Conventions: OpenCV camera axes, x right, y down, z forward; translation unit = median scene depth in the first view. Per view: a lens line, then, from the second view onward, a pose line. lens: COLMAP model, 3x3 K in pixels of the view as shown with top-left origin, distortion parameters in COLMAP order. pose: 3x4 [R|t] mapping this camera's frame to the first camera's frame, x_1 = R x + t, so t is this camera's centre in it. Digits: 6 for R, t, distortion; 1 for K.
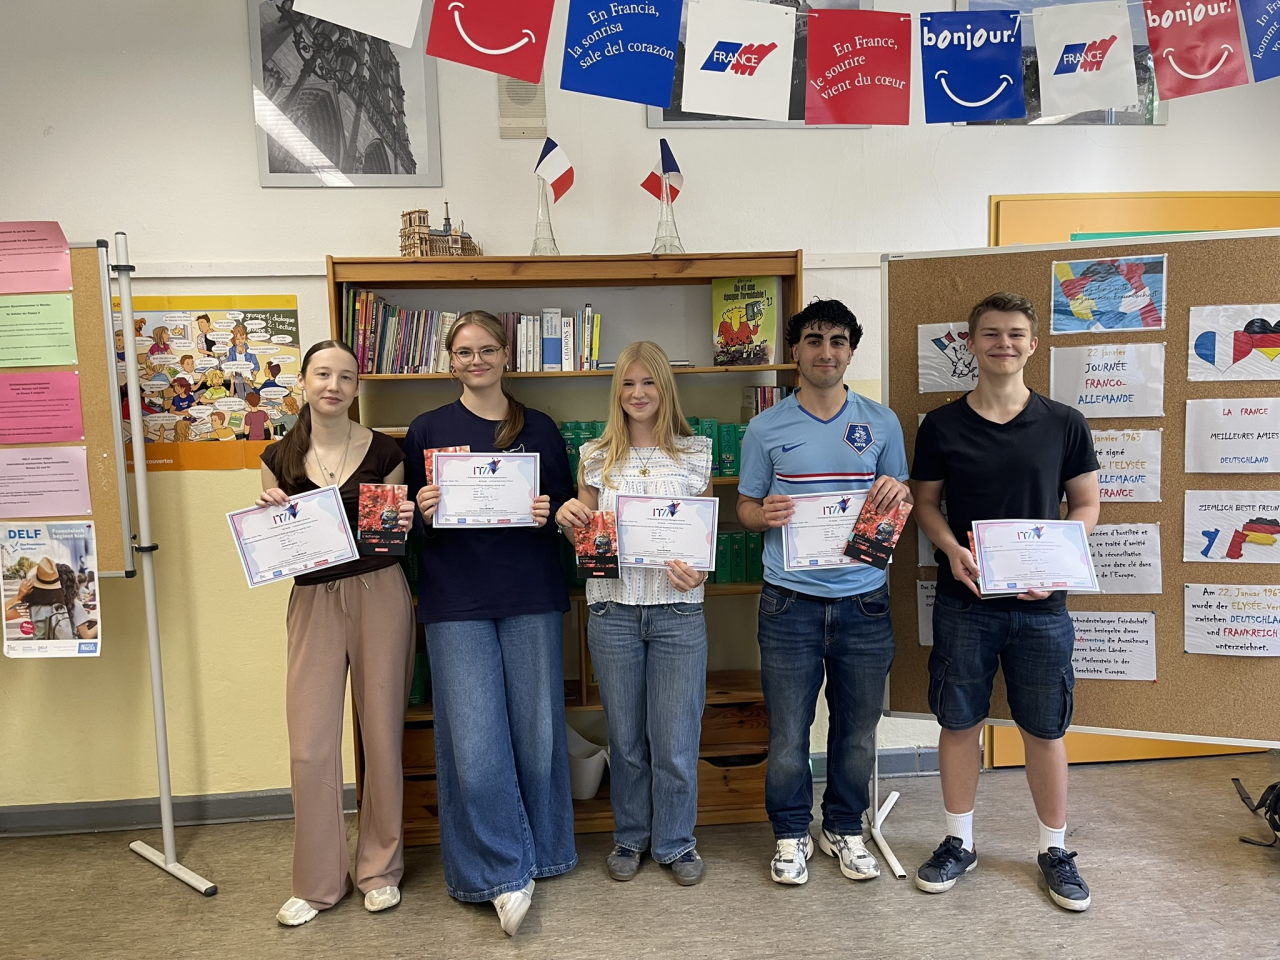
lens RADIAL K [[920.0, 0, 640.0], [0, 920.0, 480.0], [0, 0, 1]] dist [0.078070, -0.113658]
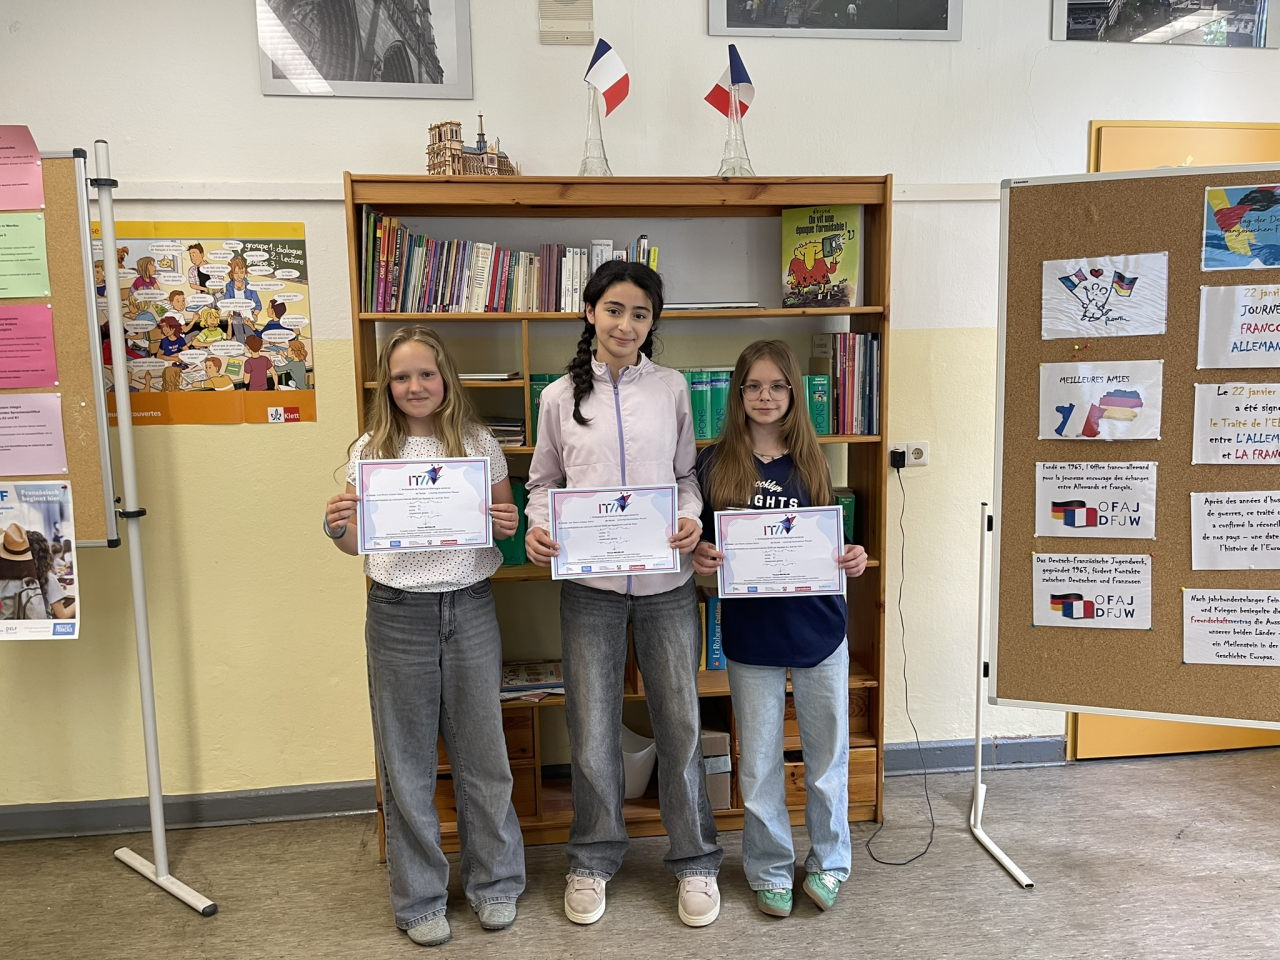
lens RADIAL K [[923.9, 0, 640.3], [0, 923.9, 468.0], [0, 0, 1]] dist [0.083807, -0.121904]
pose [[0.999689, 0.005463, 0.024350, -0.079348], [-0.005986, 0.999752, 0.021462, 0.009545], [-0.024226, -0.021601, 0.999473, 0.121091]]
